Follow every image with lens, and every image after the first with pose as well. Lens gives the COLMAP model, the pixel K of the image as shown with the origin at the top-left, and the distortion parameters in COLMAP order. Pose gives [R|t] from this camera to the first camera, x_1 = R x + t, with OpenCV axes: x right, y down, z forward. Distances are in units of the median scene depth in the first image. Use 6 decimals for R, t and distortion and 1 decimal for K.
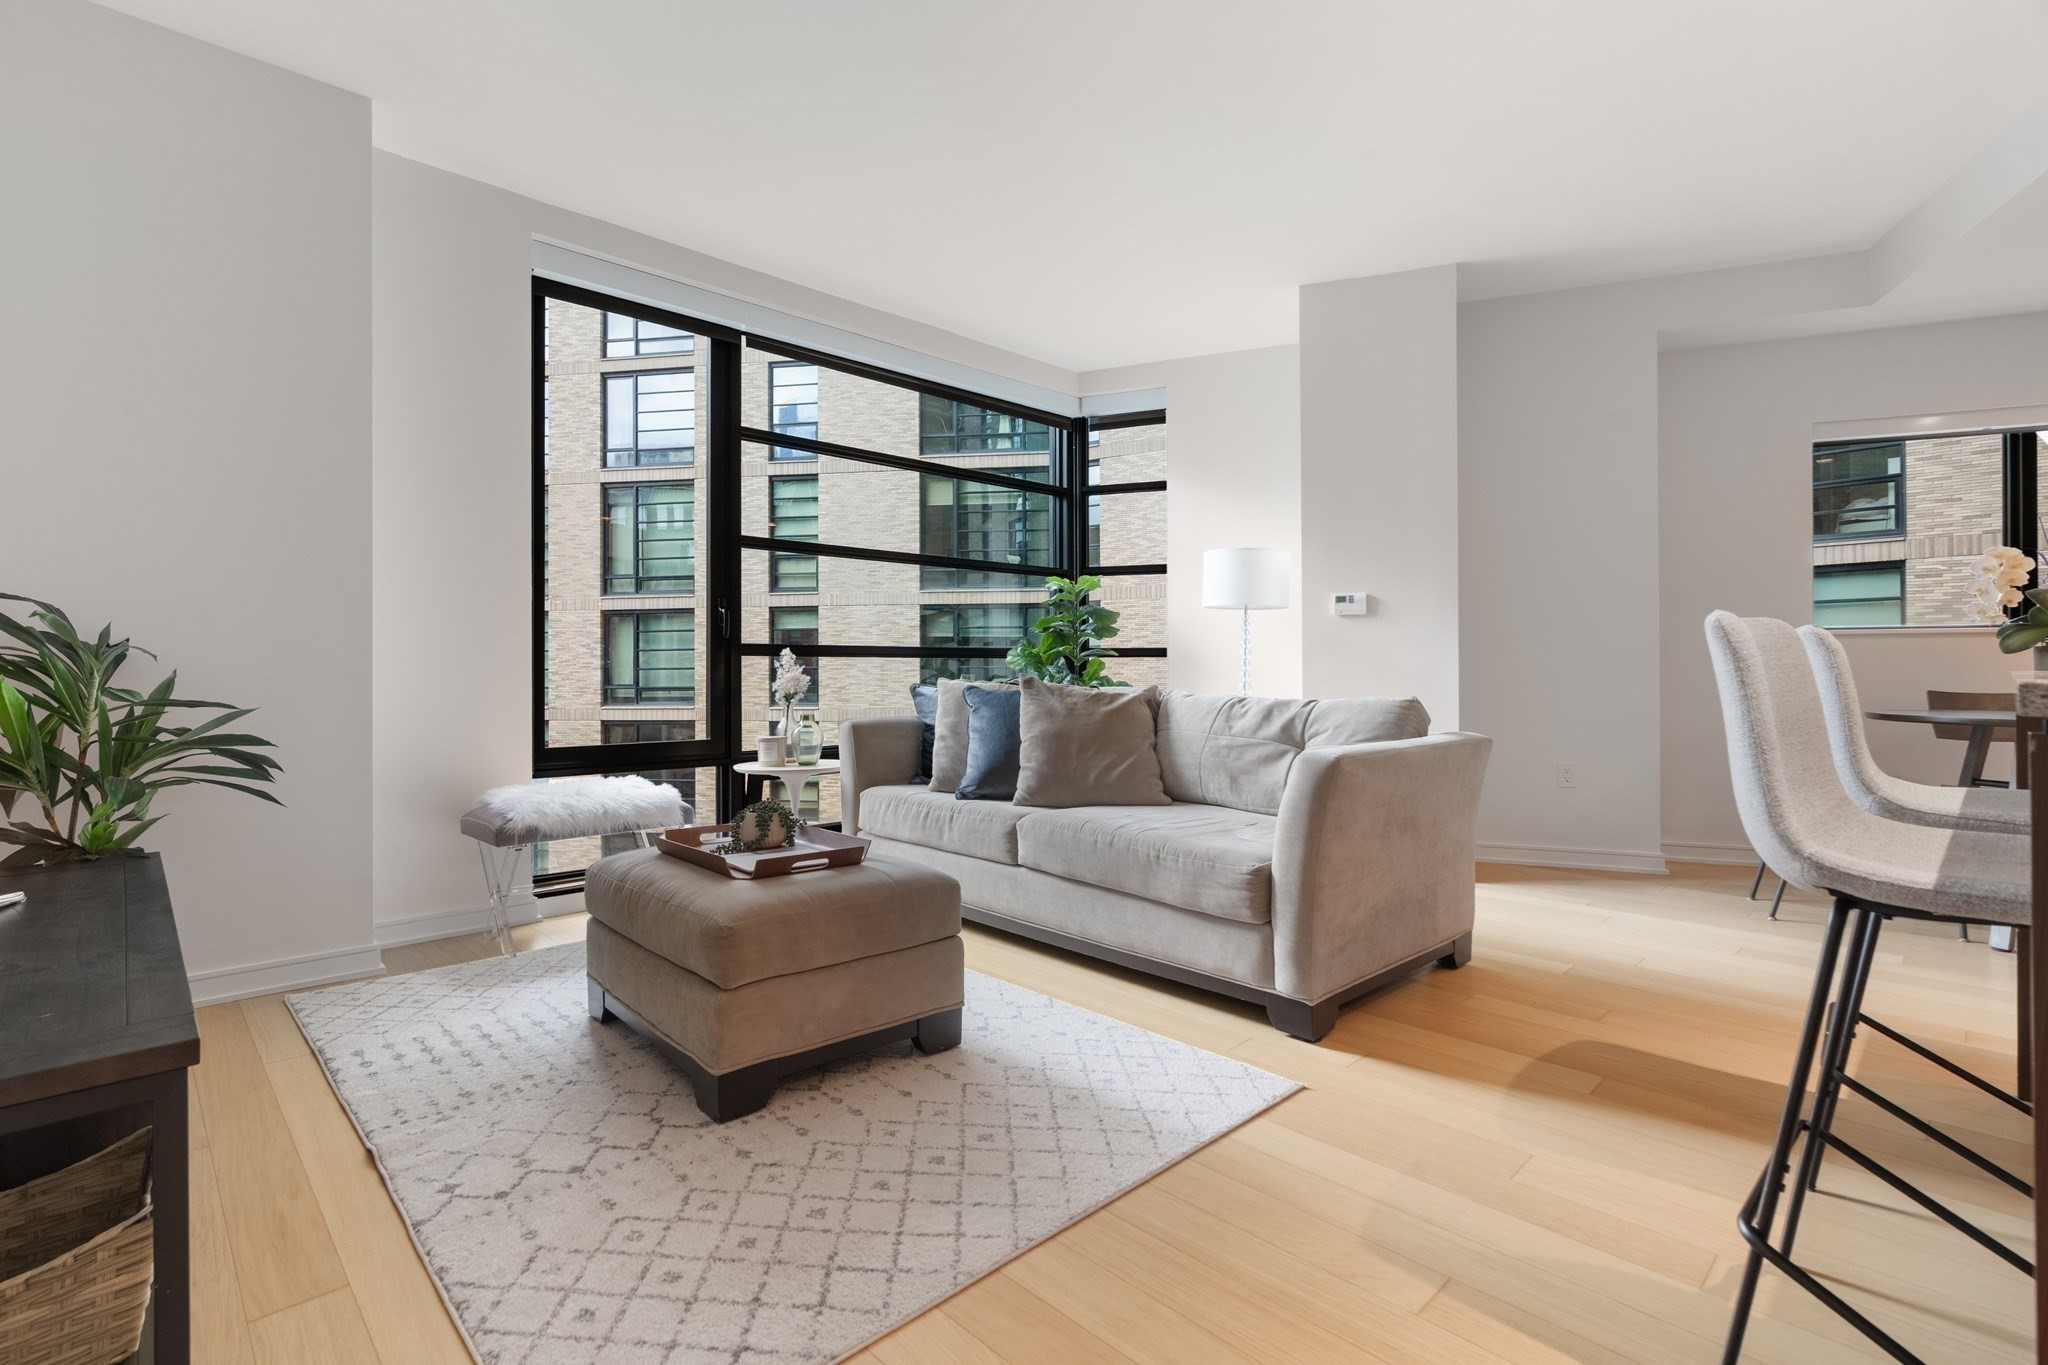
lens RADIAL K [[957.2, 0, 1035.6], [0, 957.2, 672.8], [0, 0, 1]] dist [-0.015307, 0.005141]
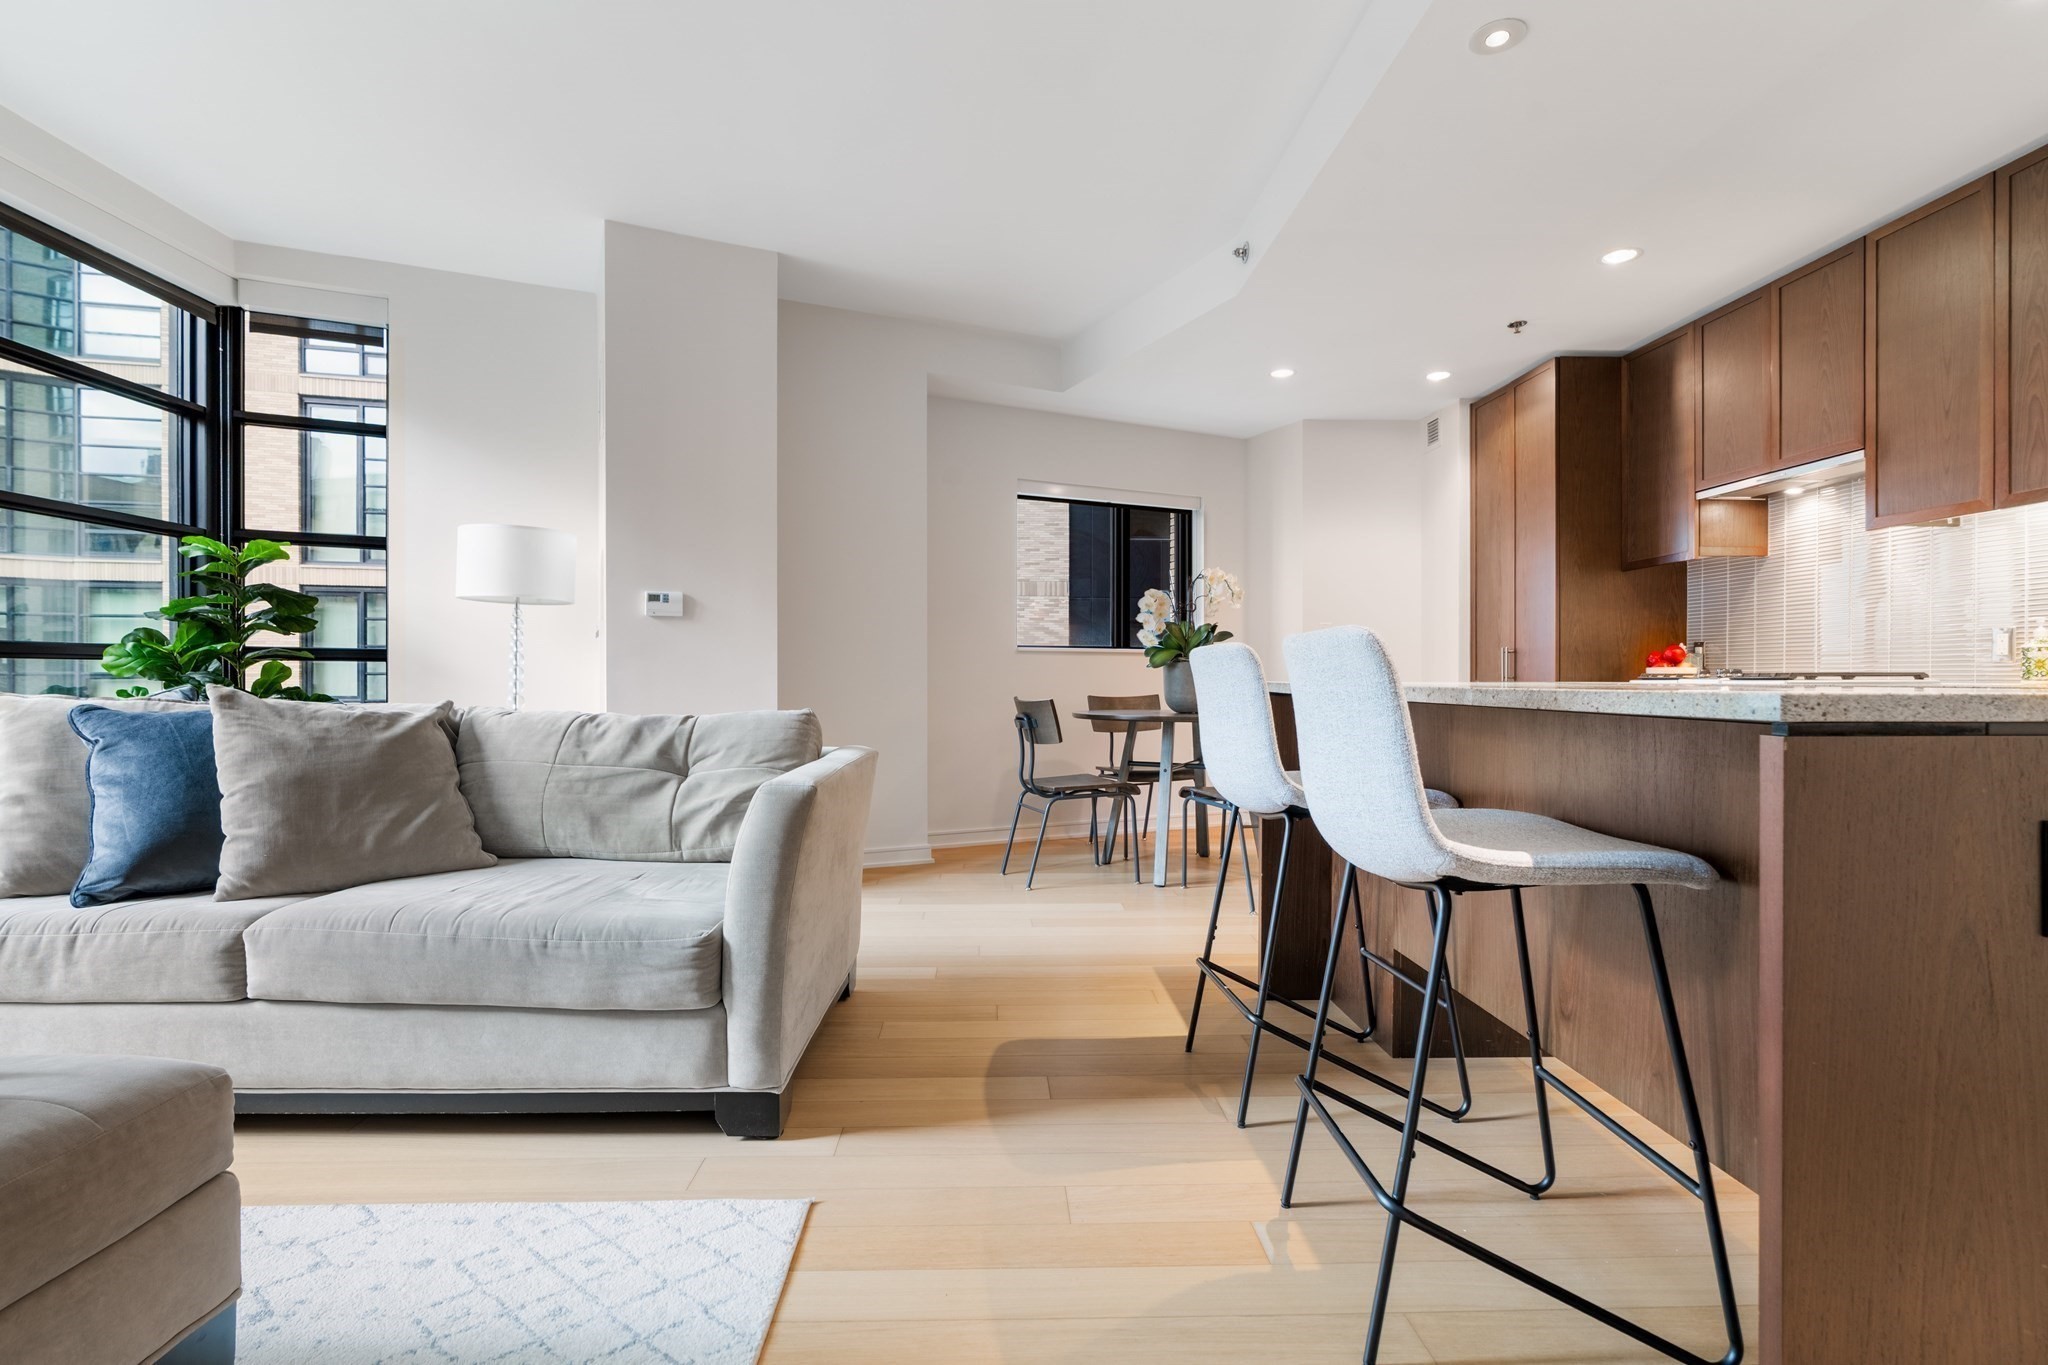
lens RADIAL K [[957.2, 0, 1031.5], [0, 957.2, 684.1], [0, 0, 1]] dist [-0.015307, 0.005141]
pose [[0.675504, -0.002426, 0.737352, -0.124075], [0.000101, 0.999995, 0.003197, -0.001548], [-0.737356, -0.002085, 0.675501, 0.224154]]
